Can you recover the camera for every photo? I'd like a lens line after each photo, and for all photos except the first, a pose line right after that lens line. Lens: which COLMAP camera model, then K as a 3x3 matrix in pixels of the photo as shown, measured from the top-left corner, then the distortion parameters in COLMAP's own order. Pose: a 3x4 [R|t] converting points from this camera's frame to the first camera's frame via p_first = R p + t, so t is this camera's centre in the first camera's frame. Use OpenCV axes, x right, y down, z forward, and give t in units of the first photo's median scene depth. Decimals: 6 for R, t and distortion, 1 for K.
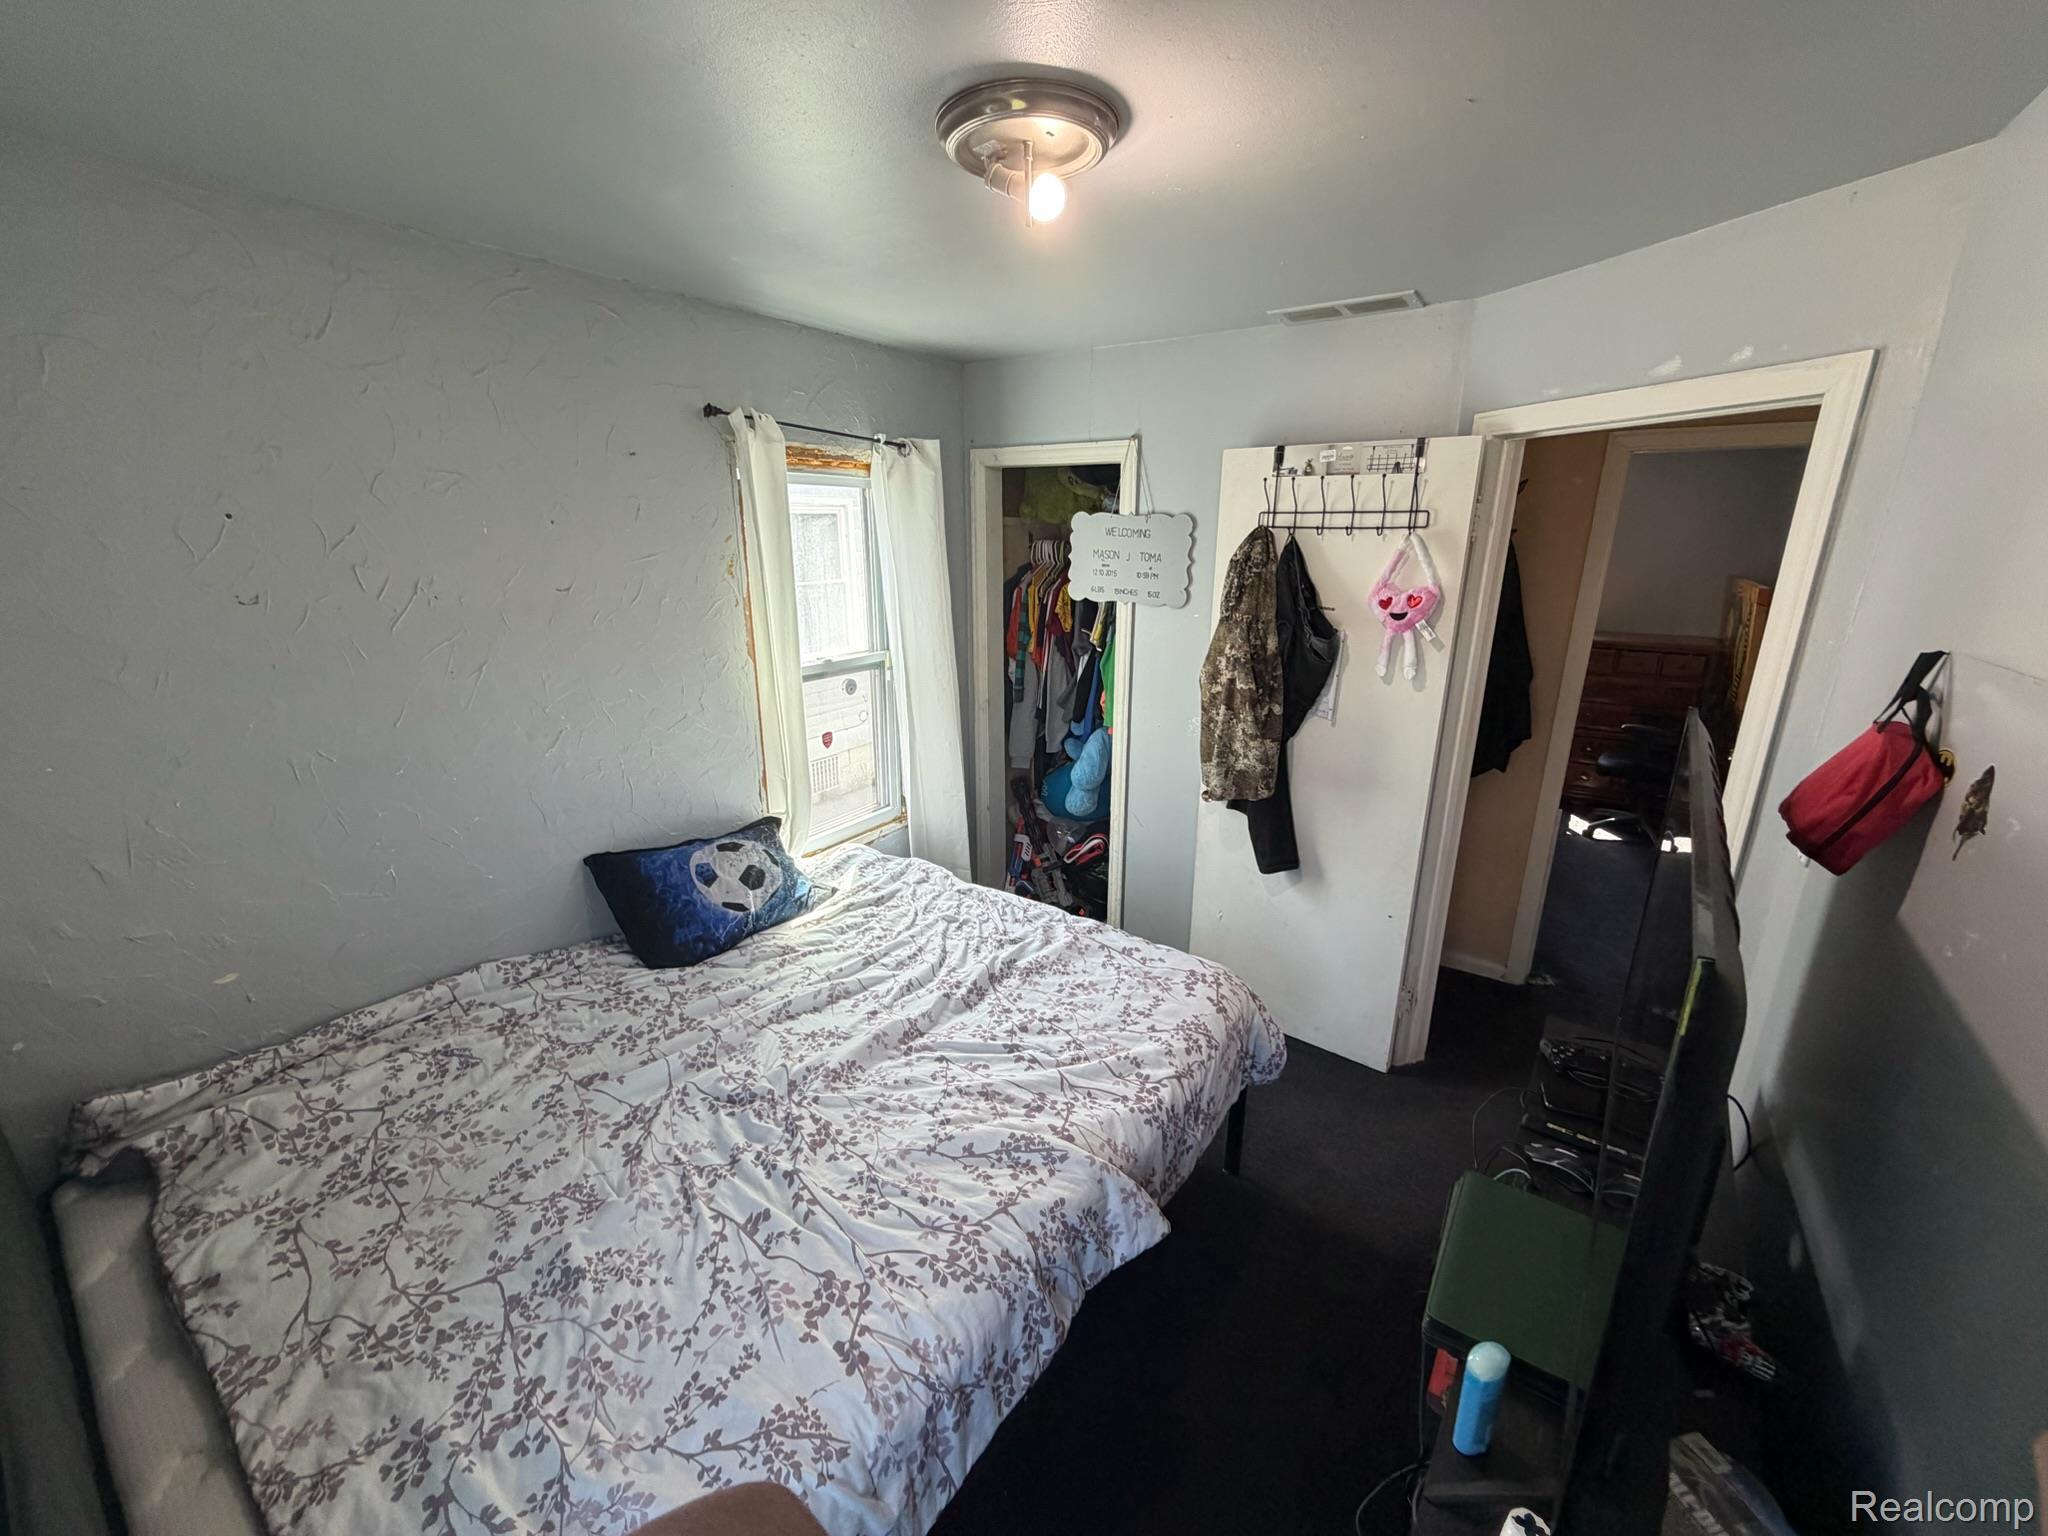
lens RADIAL K [[821.4, 0, 1023.2], [0, 821.4, 761.6], [0, 0, 1]] dist [0.000534, 0.000035]
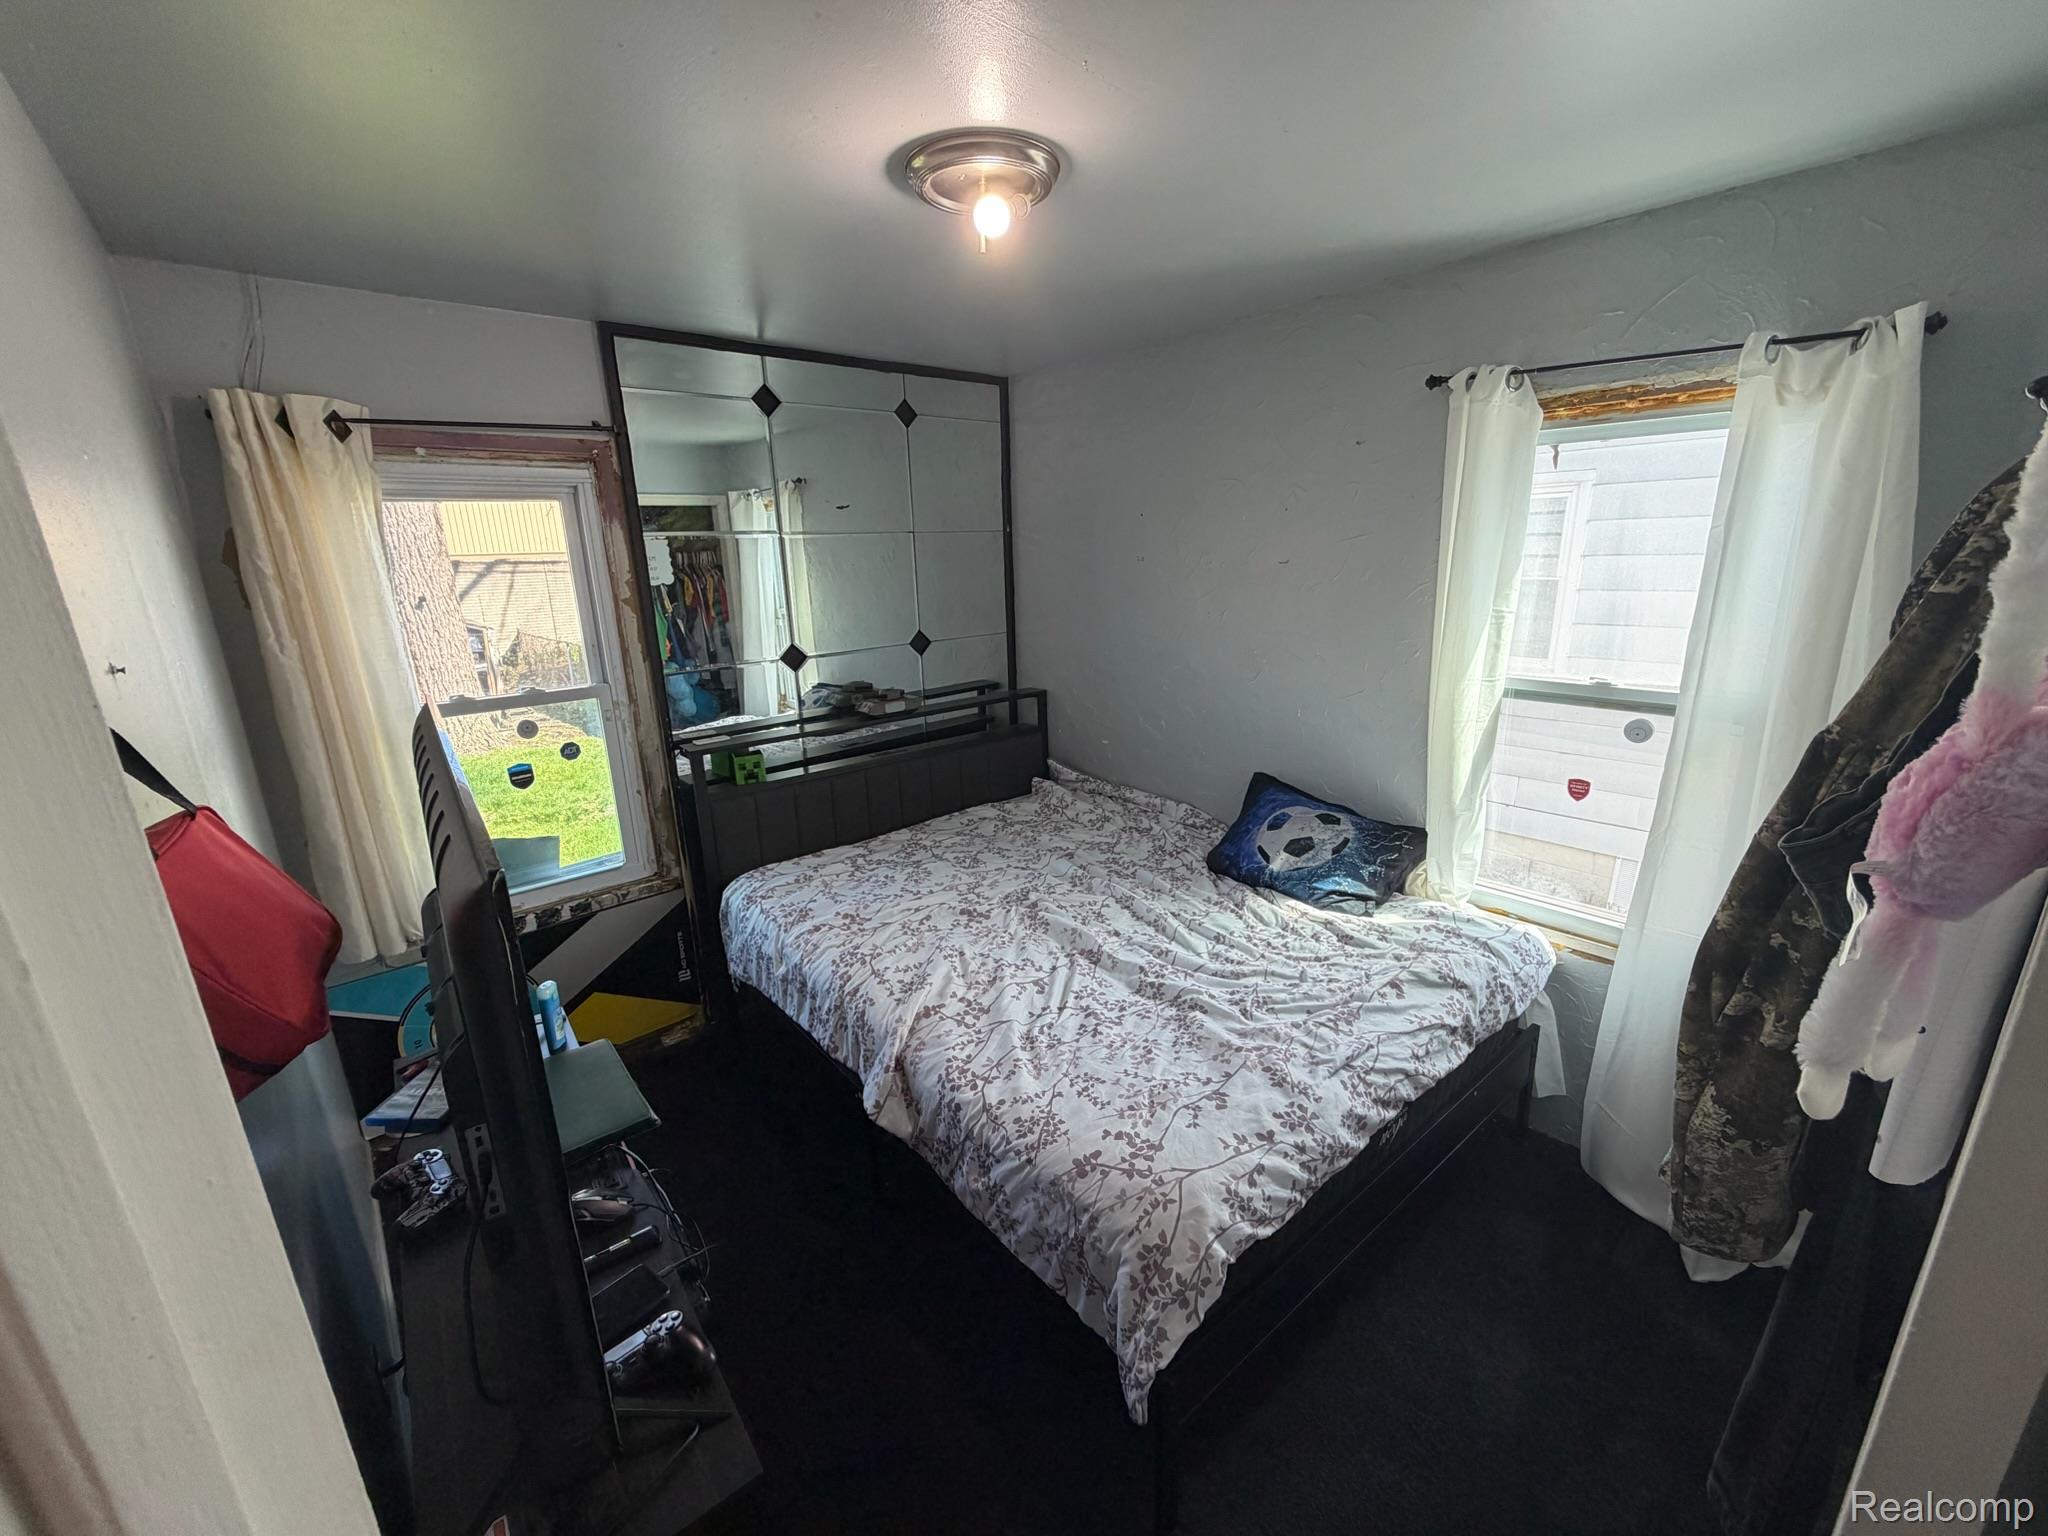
lens RADIAL K [[821.4, 0, 1023.2], [0, 821.4, 761.6], [0, 0, 1]] dist [0.000534, 0.000035]
pose [[-0.256537, 0.255359, -0.932191, 0.786614], [-0.239374, 0.917635, 0.317247, -0.227317], [0.936423, 0.304528, -0.174281, 0.913419]]
